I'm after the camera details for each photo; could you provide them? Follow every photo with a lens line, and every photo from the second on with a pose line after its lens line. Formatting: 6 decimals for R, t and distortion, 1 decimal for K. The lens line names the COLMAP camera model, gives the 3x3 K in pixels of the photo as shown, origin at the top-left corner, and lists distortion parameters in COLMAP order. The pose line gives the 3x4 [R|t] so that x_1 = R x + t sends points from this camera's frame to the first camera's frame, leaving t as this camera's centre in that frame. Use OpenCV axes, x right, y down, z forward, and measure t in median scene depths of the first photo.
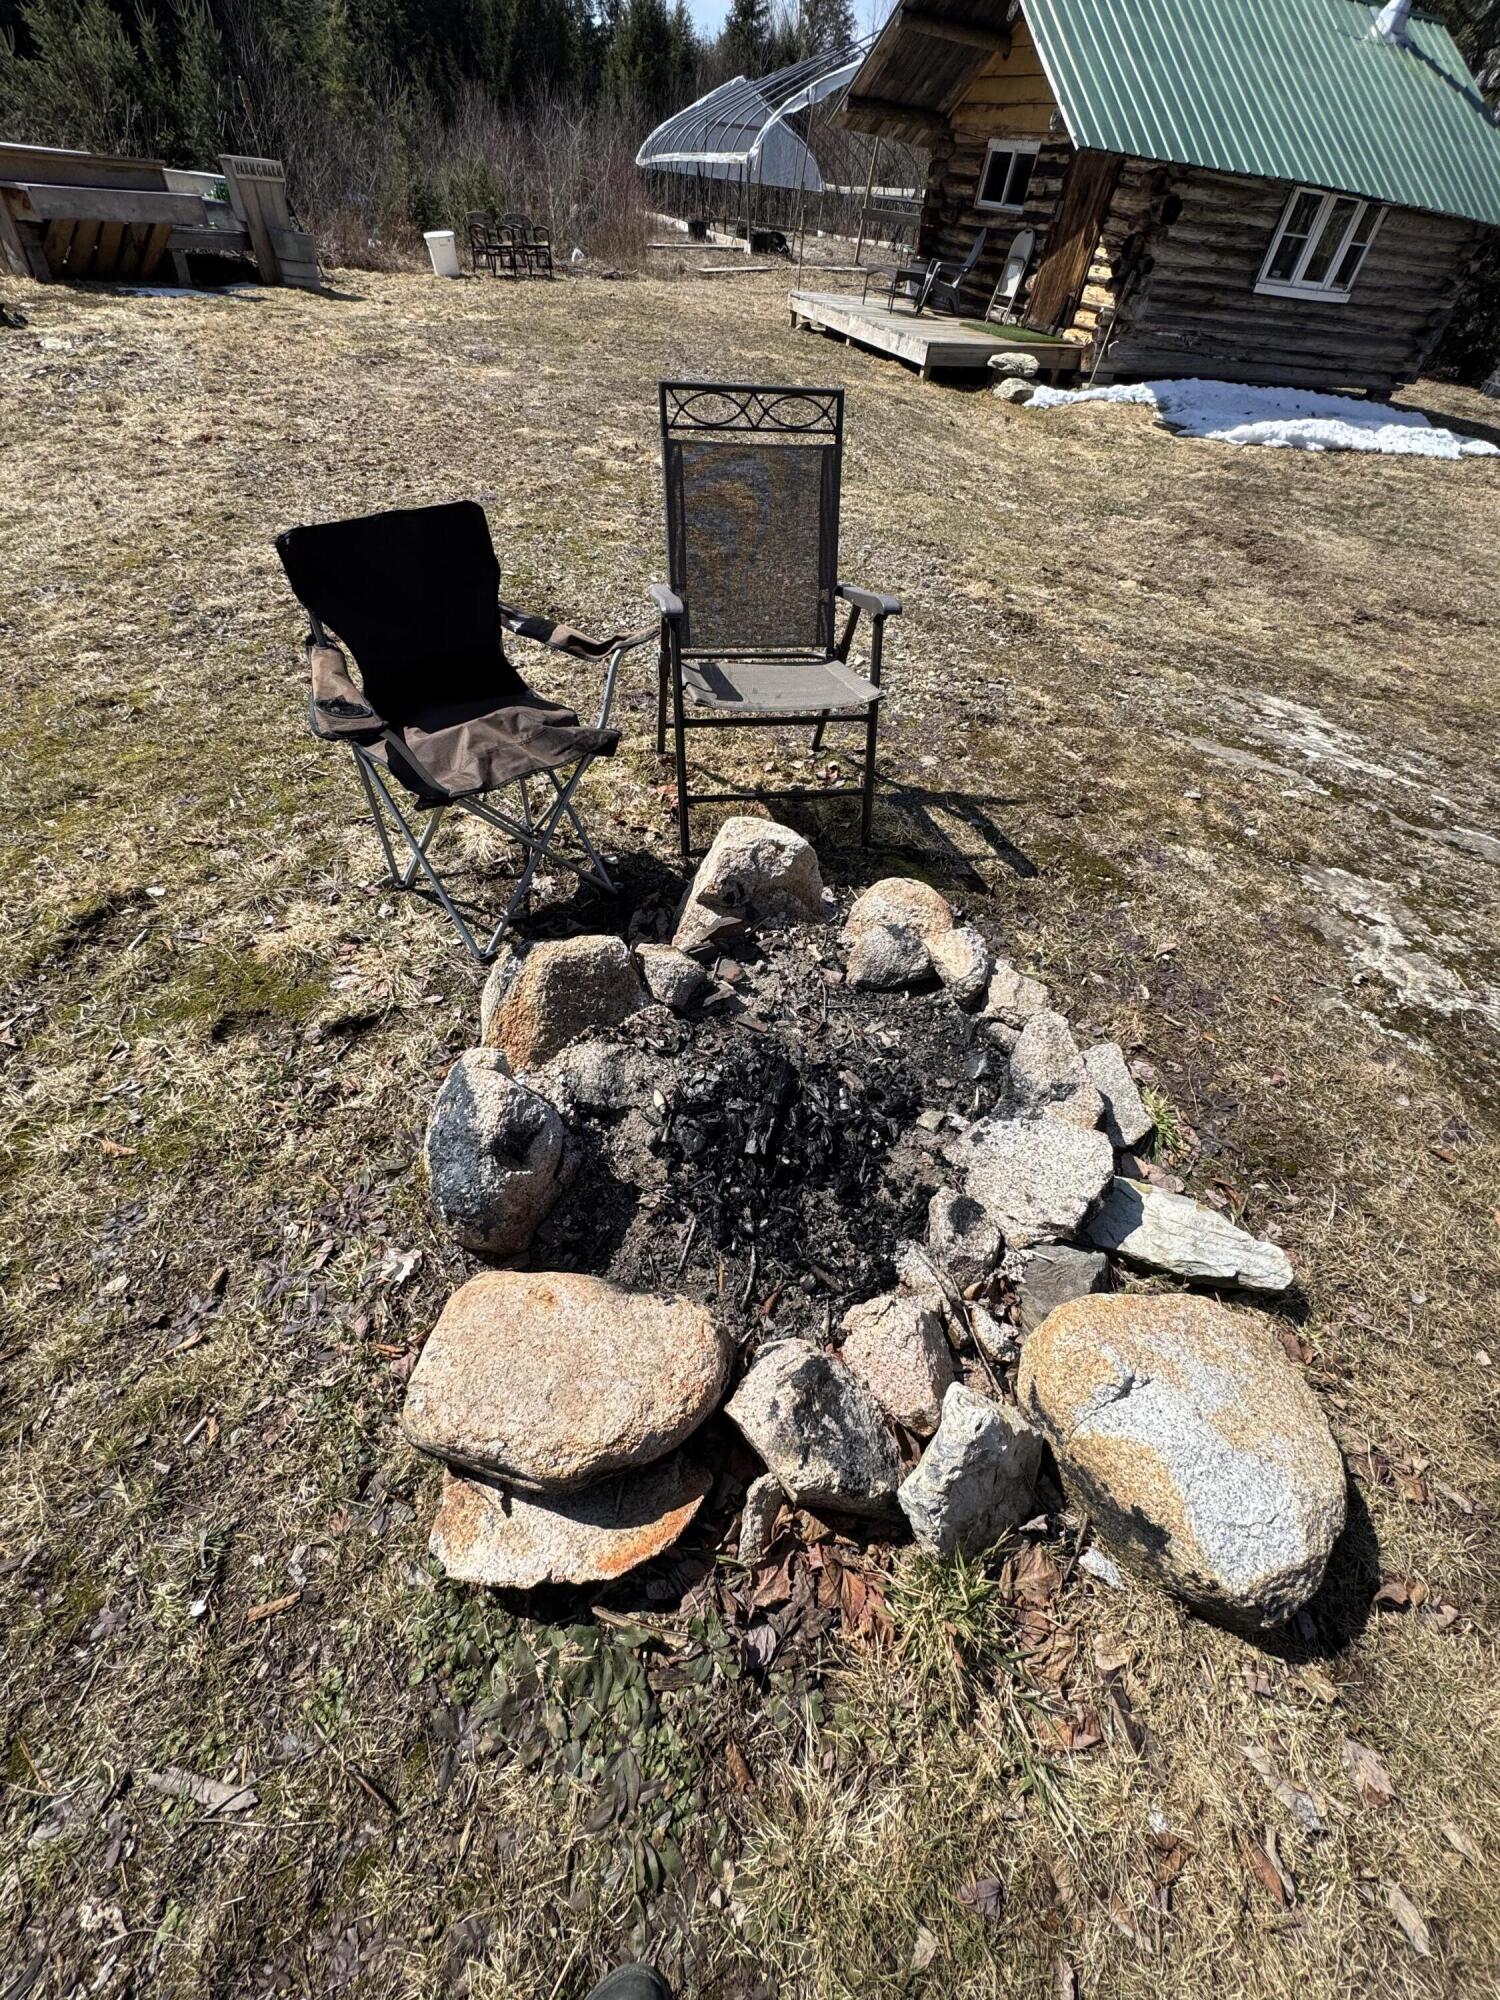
lens RADIAL K [[800.3, 0, 748.0], [0, 800.3, 1001.0], [0, 0, 1]] dist [-0.002797, 0.000386]
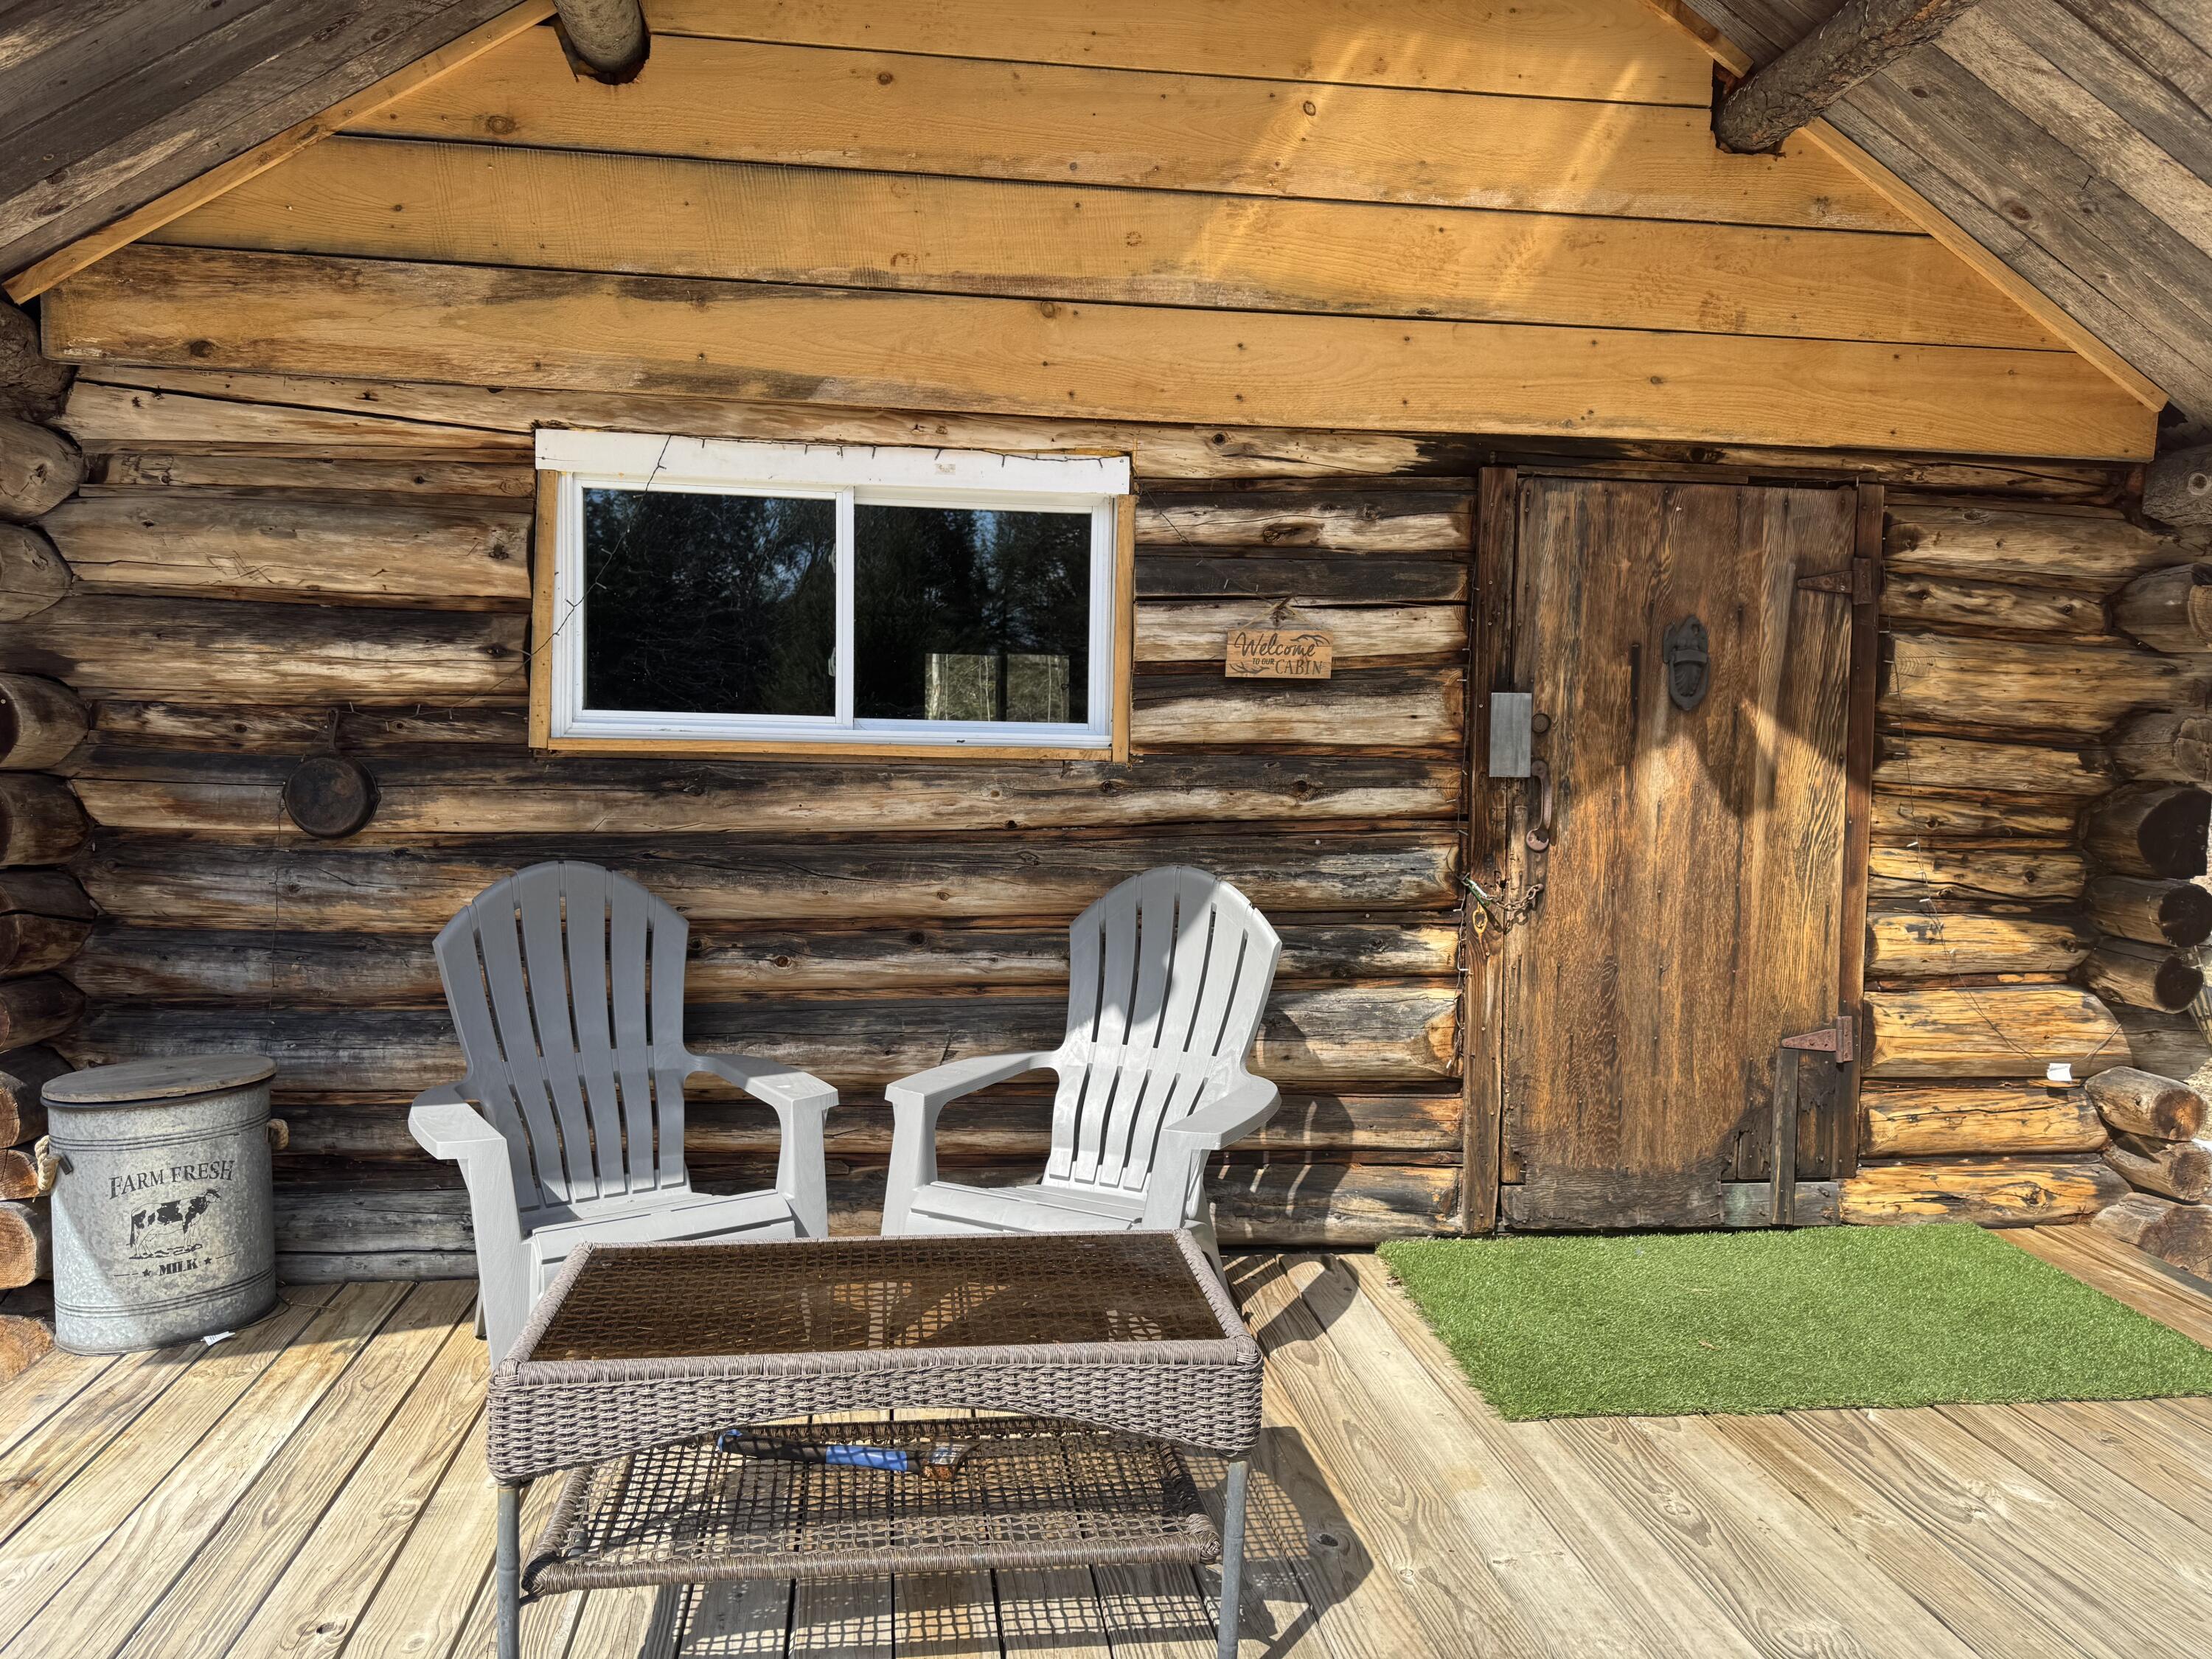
lens RADIAL K [[1553.7, 0, 1109.5], [0, 1553.7, 844.3], [0, 0, 1]] dist [0.066056, -0.085095]
pose [[0.230673, -0.151781, 0.961121, 0.023467], [0.701069, 0.710892, -0.055995, -1.014384], [-0.674754, 0.686728, 0.270392, 0.981863]]
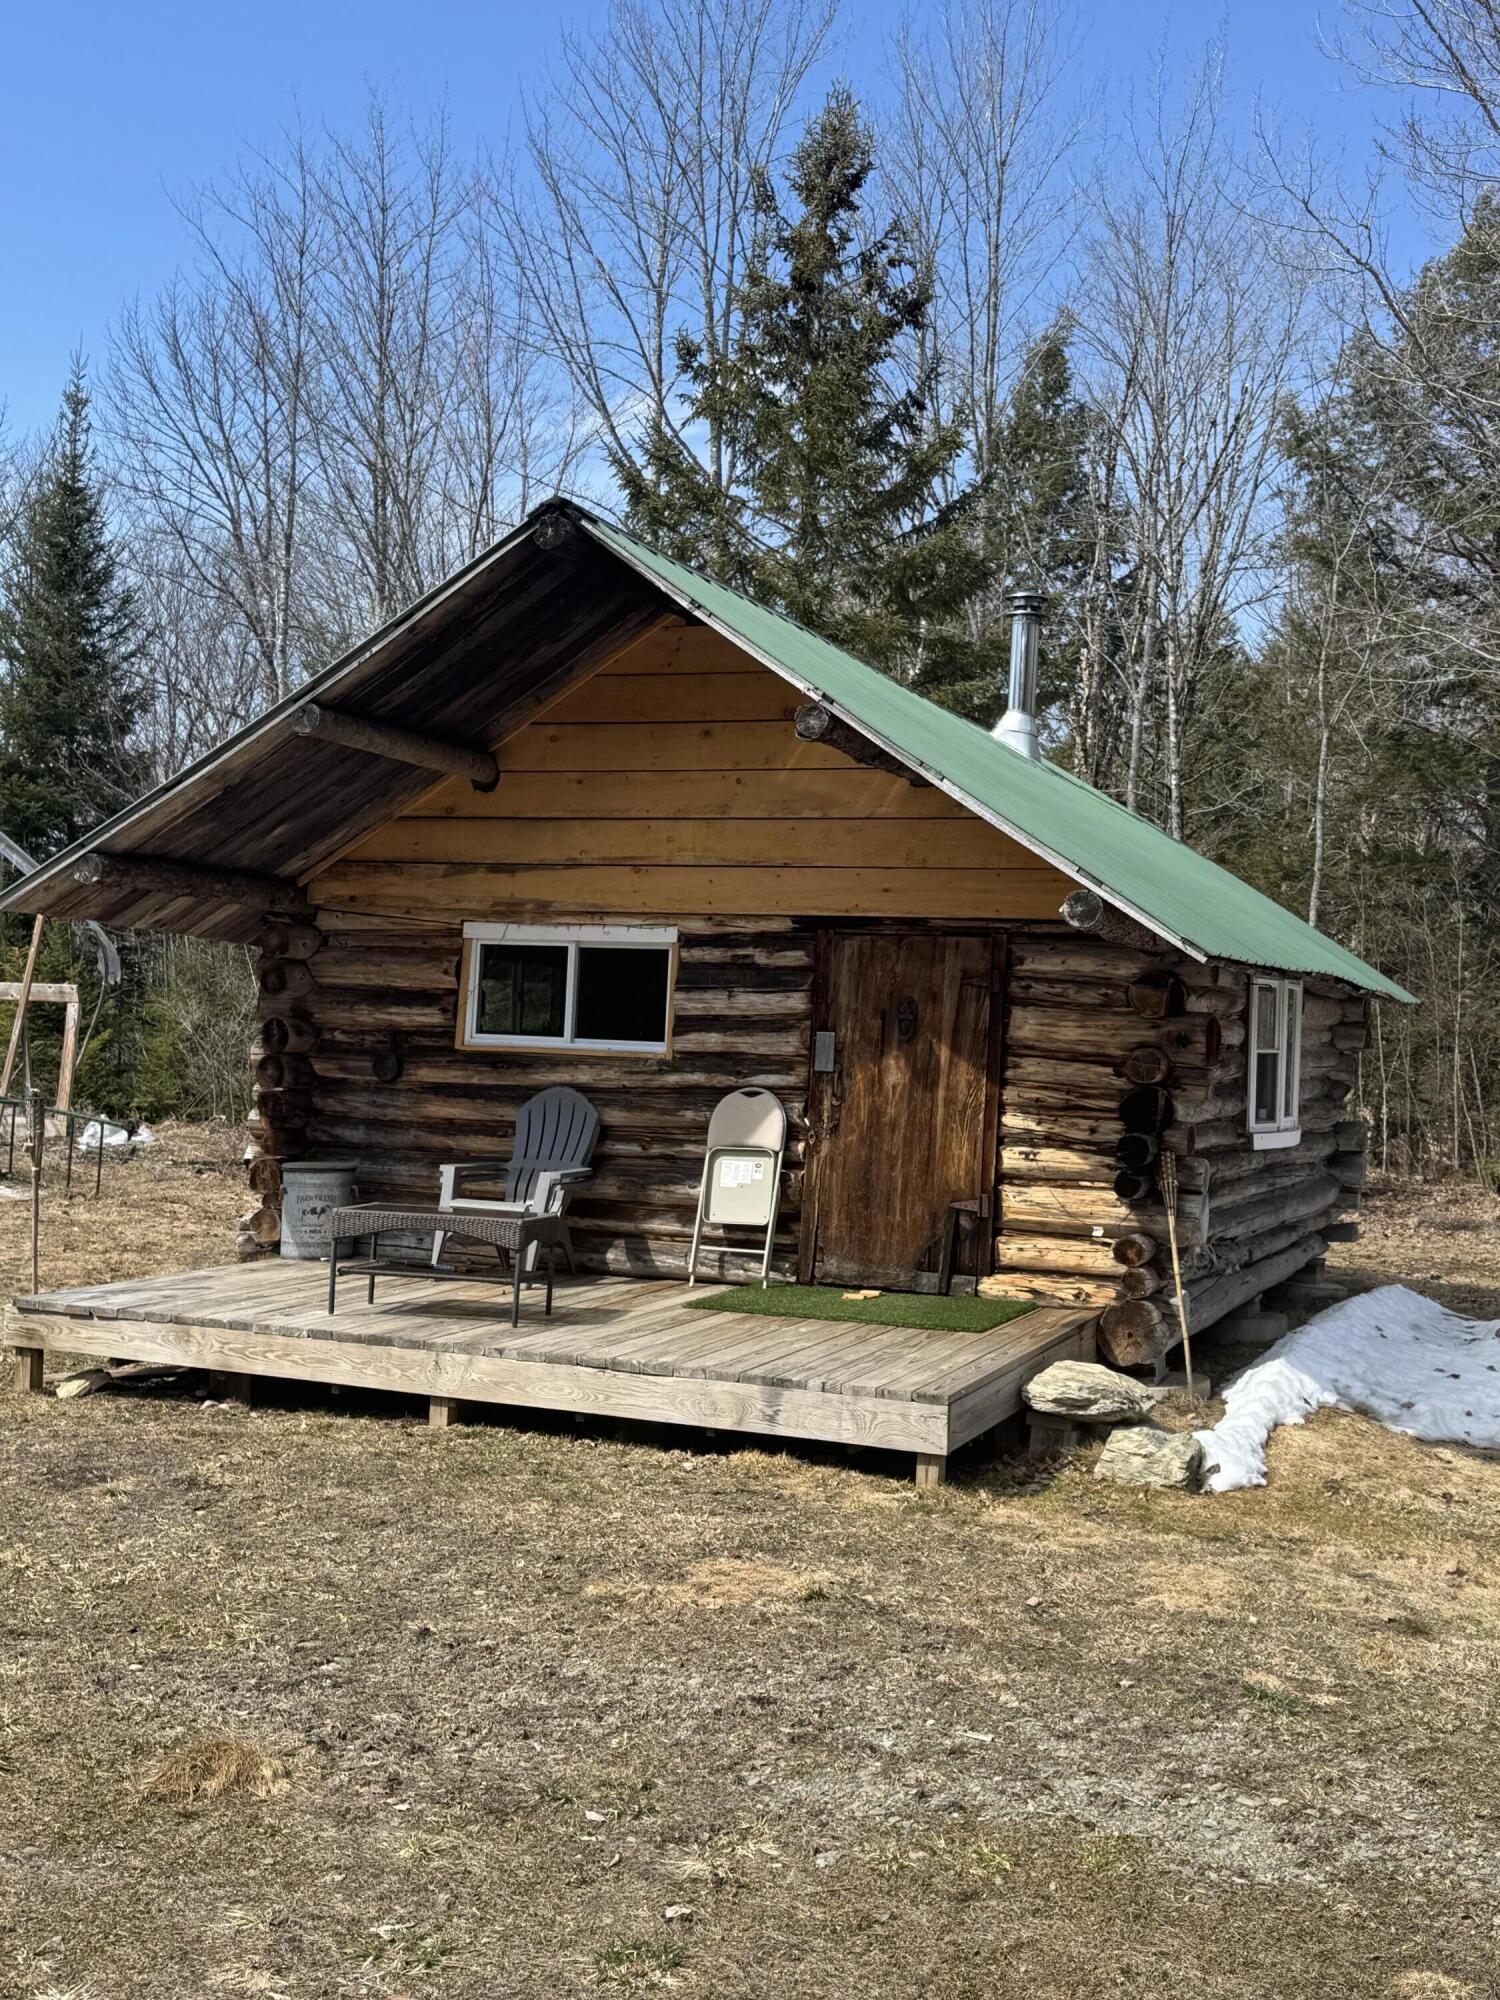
lens RADIAL K [[2188.7, 0, 735.2], [0, 2188.7, 991.6], [0, 0, 1]] dist [0.103818, 0.000000]
pose [[0.696053, -0.060744, 0.715416, -0.408928], [0.535939, 0.707019, -0.461403, -0.536860], [-0.477785, 0.704581, 0.524678, 0.435880]]
